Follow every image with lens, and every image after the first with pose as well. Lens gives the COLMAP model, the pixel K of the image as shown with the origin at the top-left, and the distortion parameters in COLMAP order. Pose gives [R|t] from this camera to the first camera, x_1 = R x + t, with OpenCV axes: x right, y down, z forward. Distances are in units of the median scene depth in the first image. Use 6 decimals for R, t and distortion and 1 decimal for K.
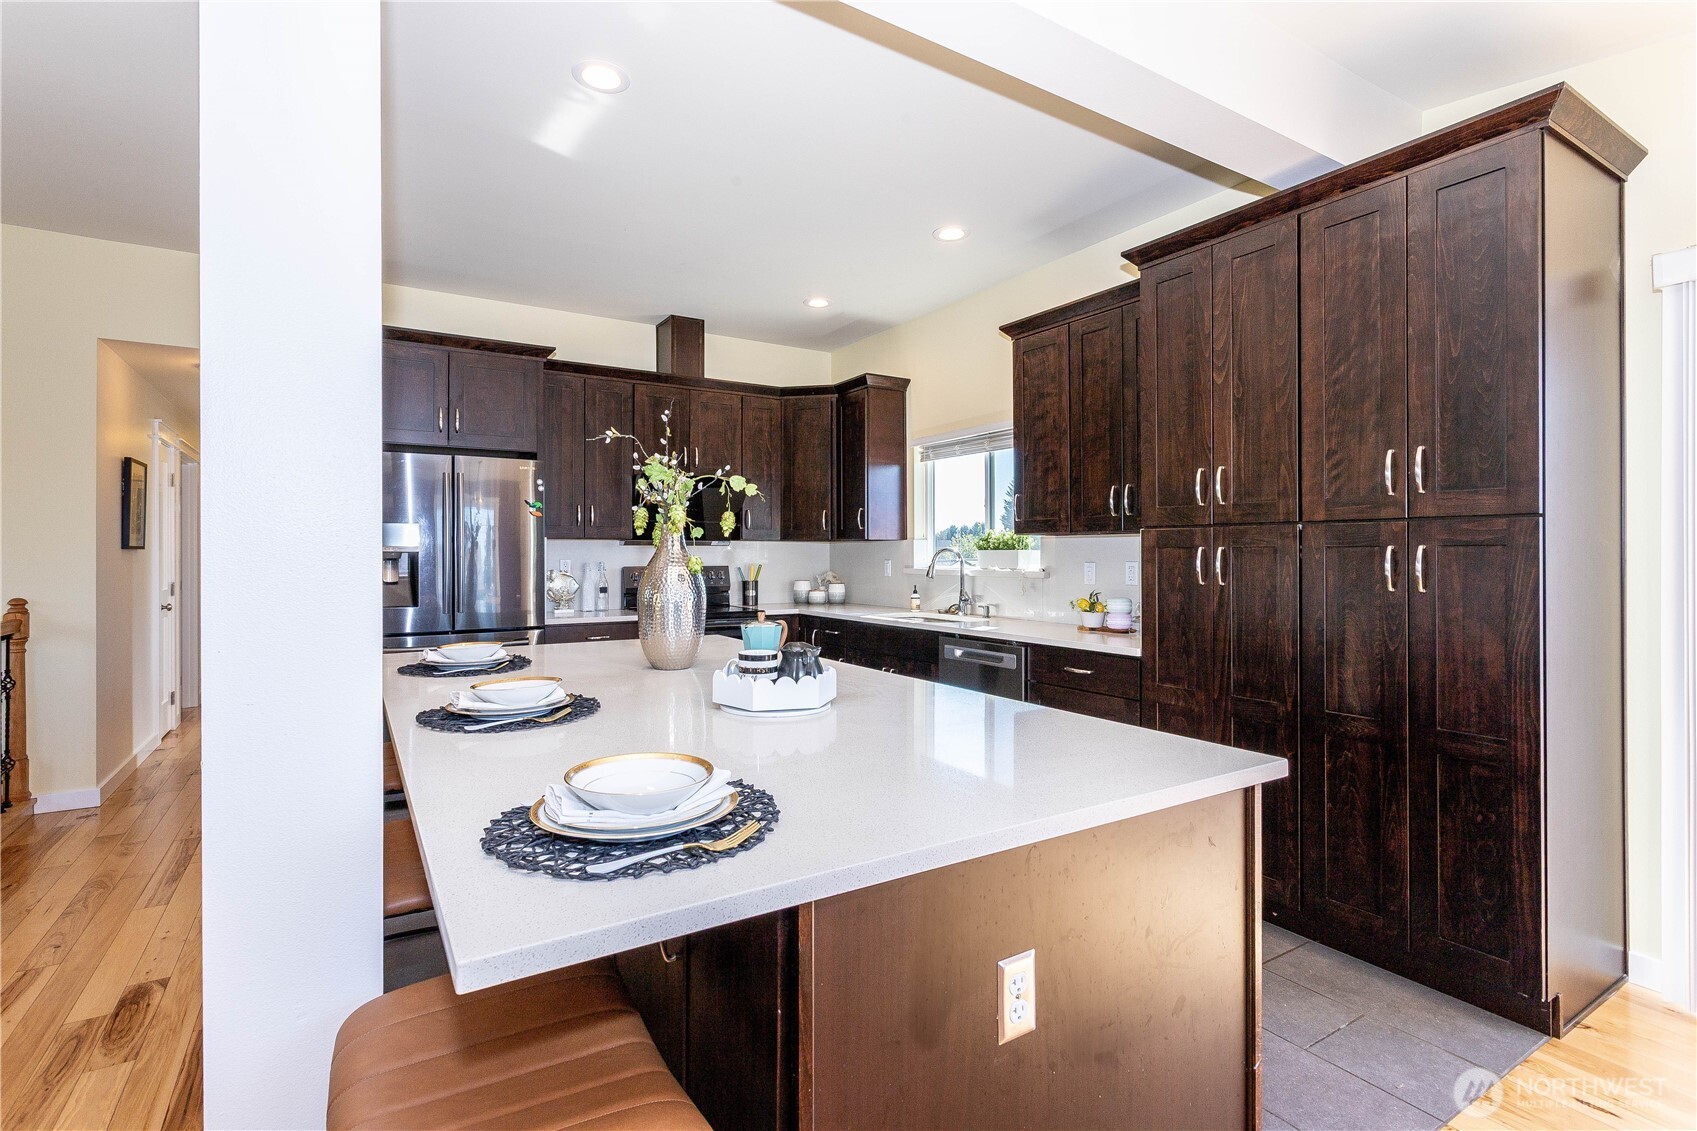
lens RADIAL K [[797.8, 0, 837.0], [0, 797.8, 551.5], [0, 0, 1]] dist [0.000151, 0.002058]
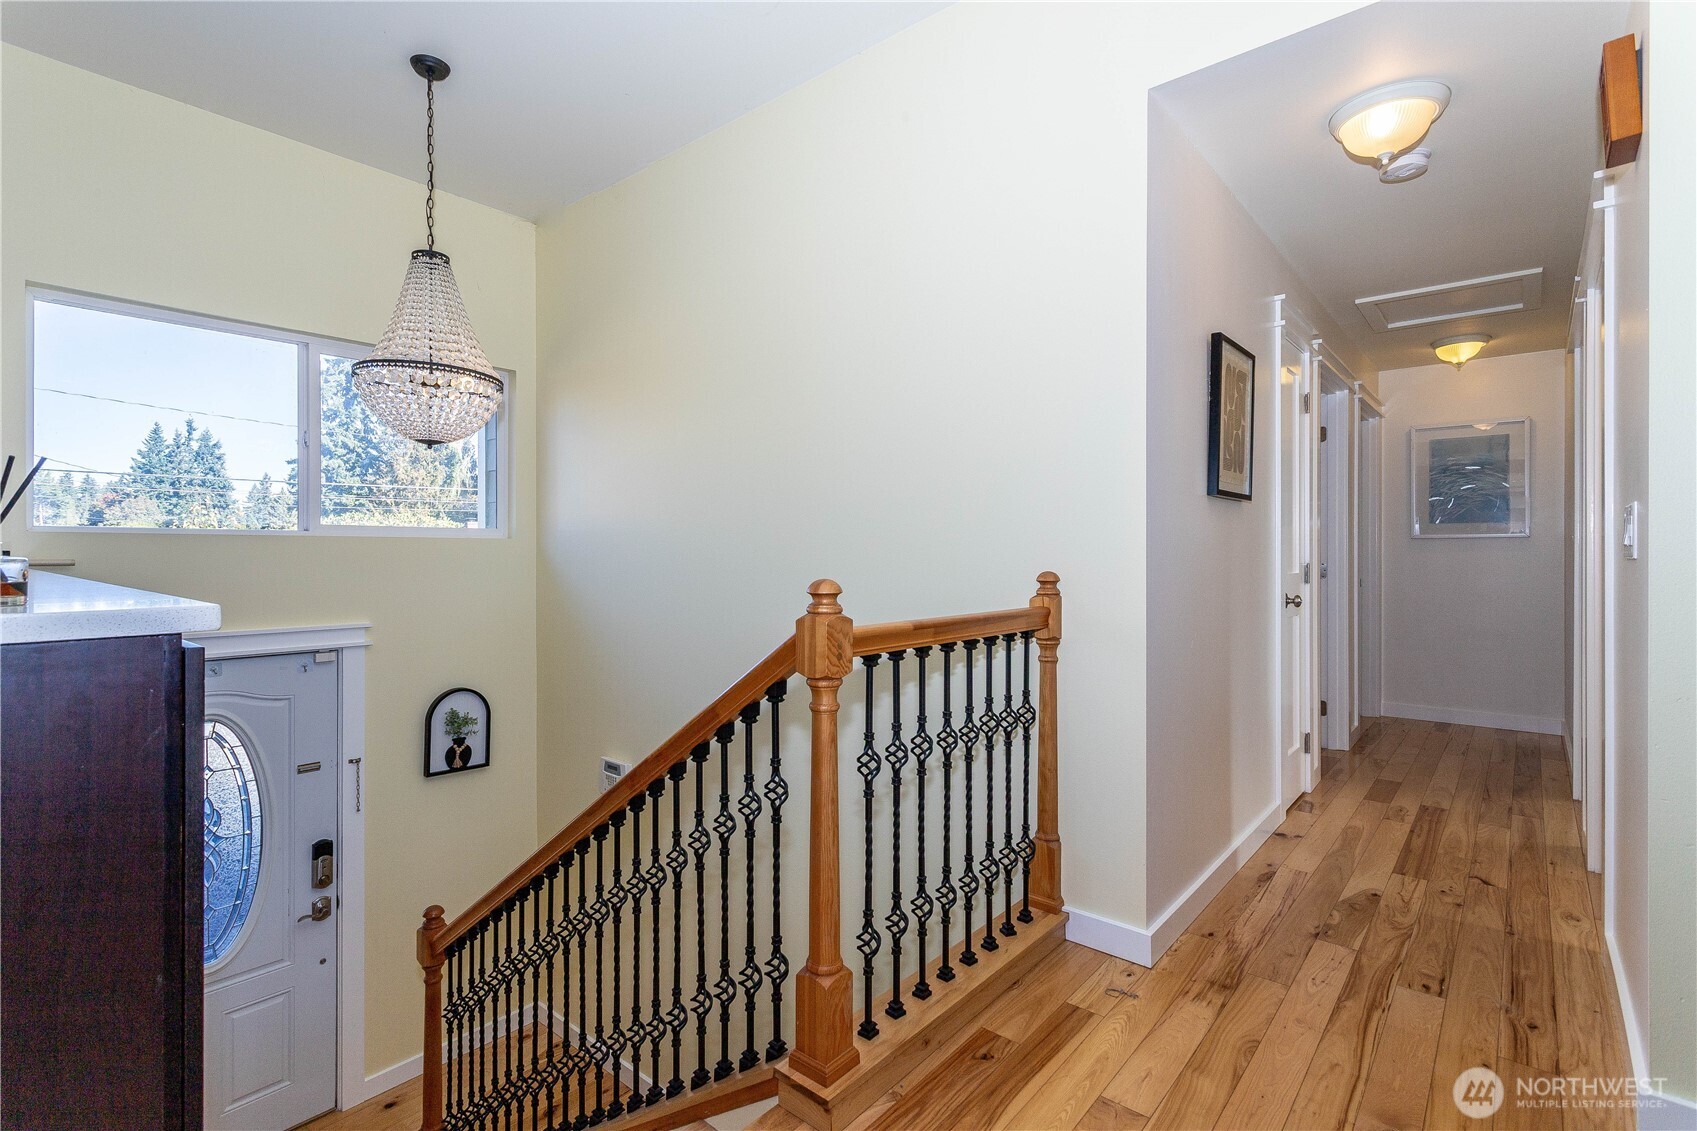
lens RADIAL K [[797.8, 0, 831.5], [0, 797.8, 554.2], [0, 0, 1]] dist [0.000151, 0.002058]
pose [[0.296042, 0.003165, -0.955170, -0.392423], [0.000504, 0.999994, 0.003470, 0.033927], [0.955175, -0.001509, 0.296039, 0.525225]]
